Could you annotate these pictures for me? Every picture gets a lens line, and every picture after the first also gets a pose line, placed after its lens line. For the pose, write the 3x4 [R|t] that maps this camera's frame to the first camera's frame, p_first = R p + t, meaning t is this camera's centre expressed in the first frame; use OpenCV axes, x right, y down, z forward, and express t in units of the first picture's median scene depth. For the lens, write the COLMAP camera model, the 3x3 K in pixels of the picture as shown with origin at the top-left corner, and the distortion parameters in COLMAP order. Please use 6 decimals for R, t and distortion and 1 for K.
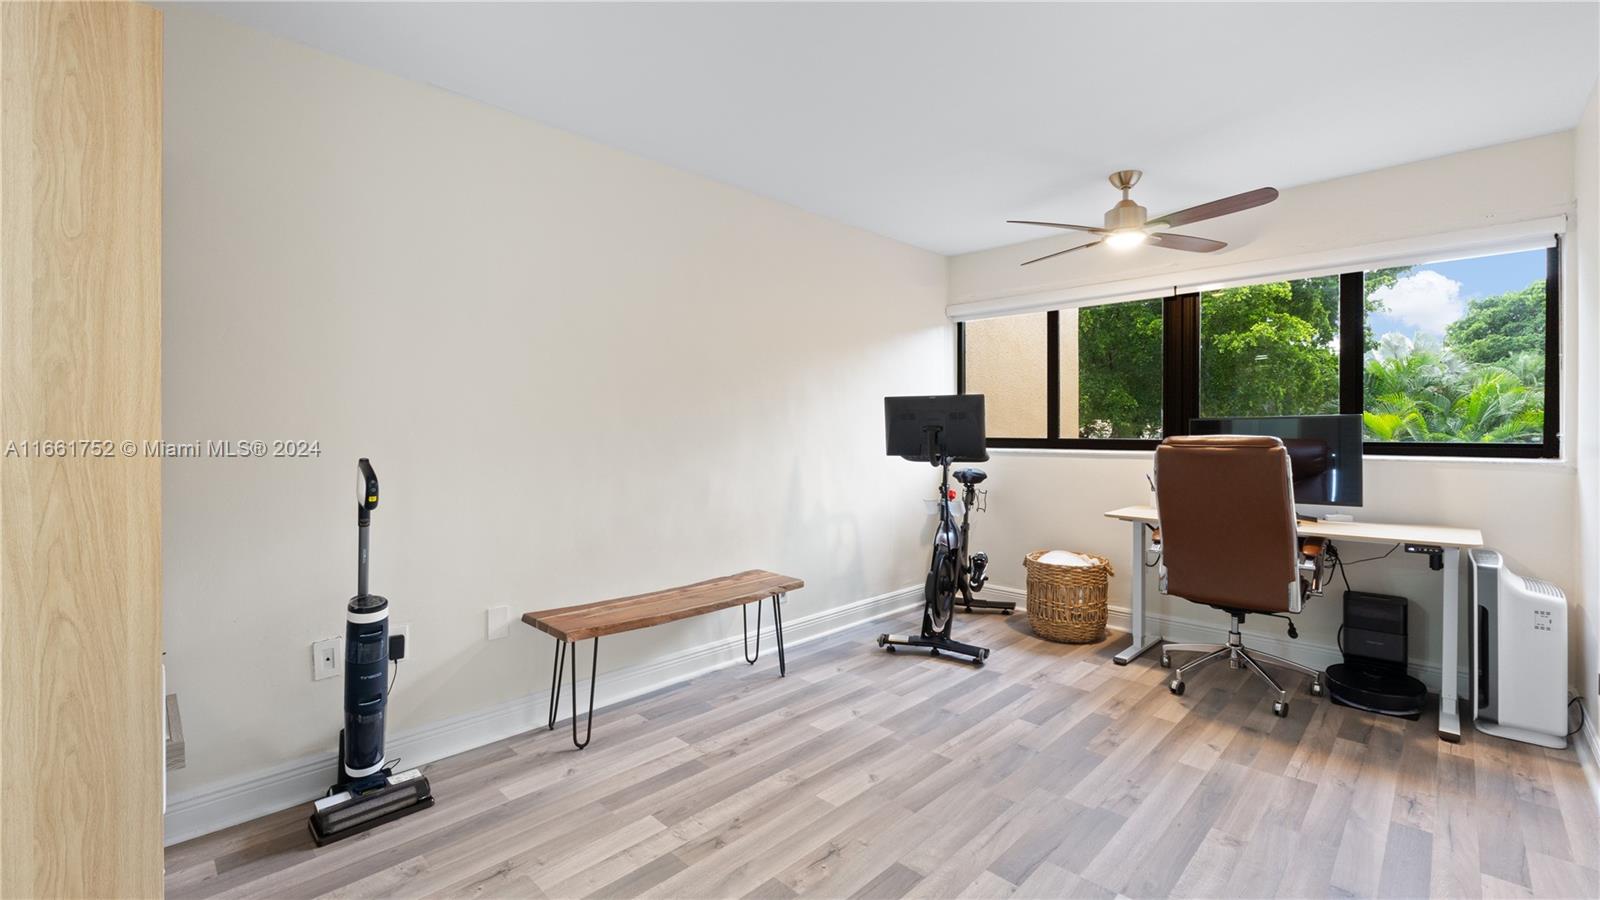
lens RADIAL K [[680.9, 0, 793.4], [0, 680.9, 425.5], [0, 0, 1]] dist [-0.004970, -0.000083]
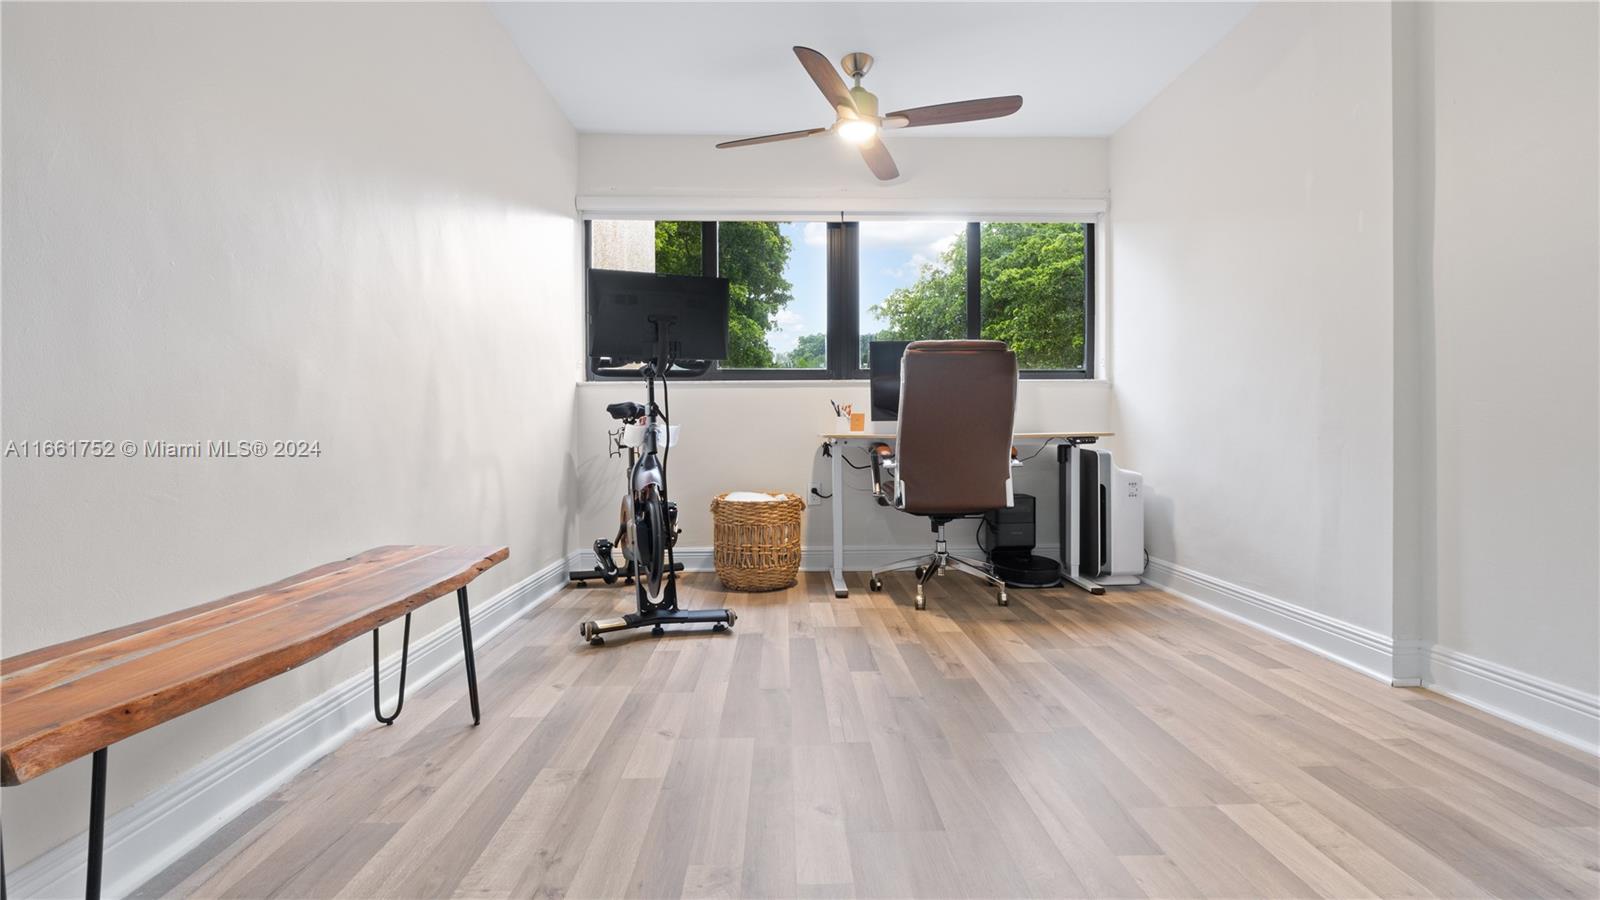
lens RADIAL K [[672.0, 0, 793.8], [0, 672.0, 438.9], [0, 0, 1]] dist [-0.002588, -0.000117]
pose [[0.685173, -0.007528, 0.728341, -0.256534], [0.001244, 0.999957, 0.009166, 0.146532], [-0.728379, -0.005374, 0.685153, 0.485462]]
